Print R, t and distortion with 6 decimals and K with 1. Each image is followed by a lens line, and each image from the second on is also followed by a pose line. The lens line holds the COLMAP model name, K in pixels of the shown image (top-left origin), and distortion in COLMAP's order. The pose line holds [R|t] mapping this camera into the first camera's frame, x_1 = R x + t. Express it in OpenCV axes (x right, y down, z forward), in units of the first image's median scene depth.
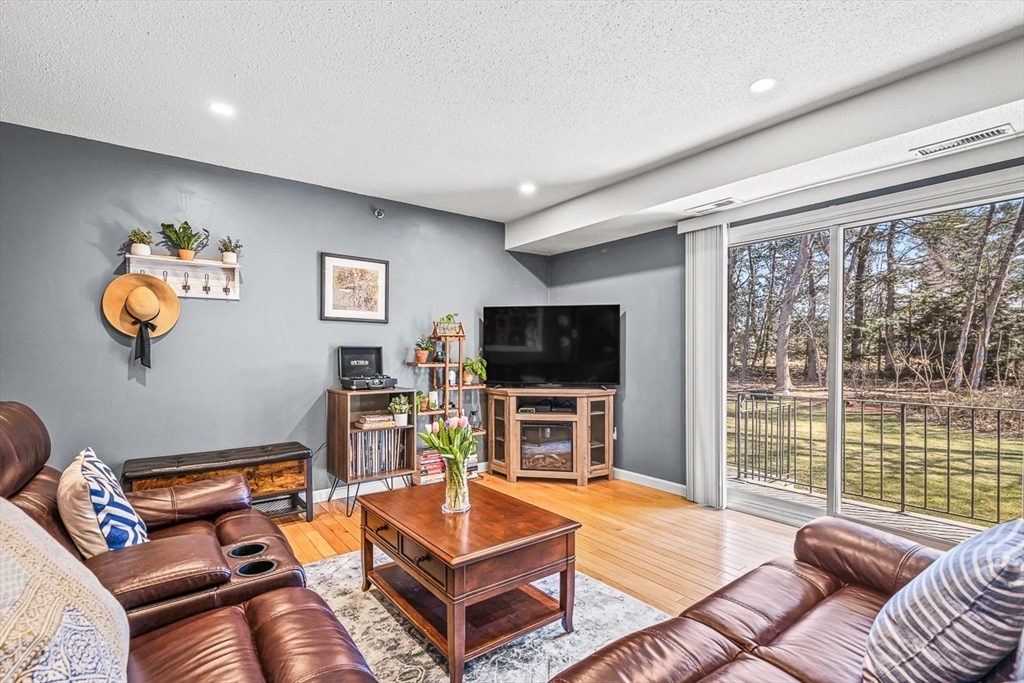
lens RADIAL K [[476.5, 0, 513.1], [0, 476.5, 354.3], [0, 0, 1]] dist [0.001028, 0.000331]
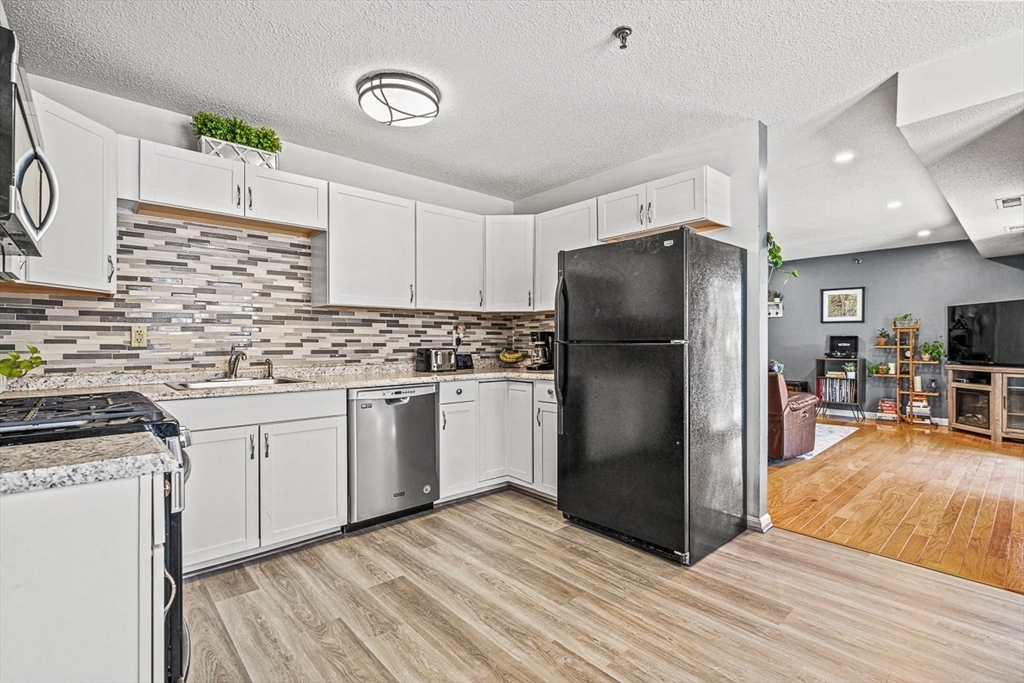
lens RADIAL K [[476.5, 0, 506.7], [0, 476.5, 344.3], [0, 0, 1]] dist [0.001028, 0.000331]
pose [[0.079879, 0.007582, -0.996776, 1.469693], [-0.002637, 0.999969, 0.007395, 0.006042], [0.996801, 0.002038, 0.079897, -0.477141]]
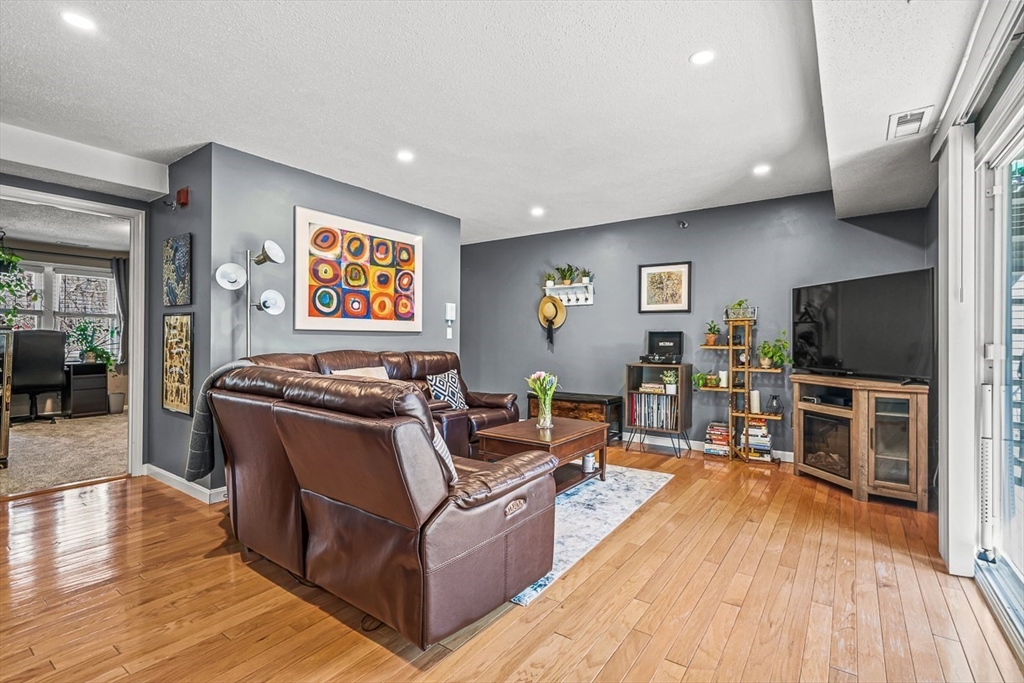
lens RADIAL K [[476.5, 0, 512.2], [0, 476.5, 339.4], [0, 0, 1]] dist [0.001028, 0.000331]
pose [[0.298048, 0.001109, -0.954550, 0.816802], [-0.007838, 0.999968, -0.001286, 0.009978], [0.954519, 0.007865, 0.298047, 0.215914]]
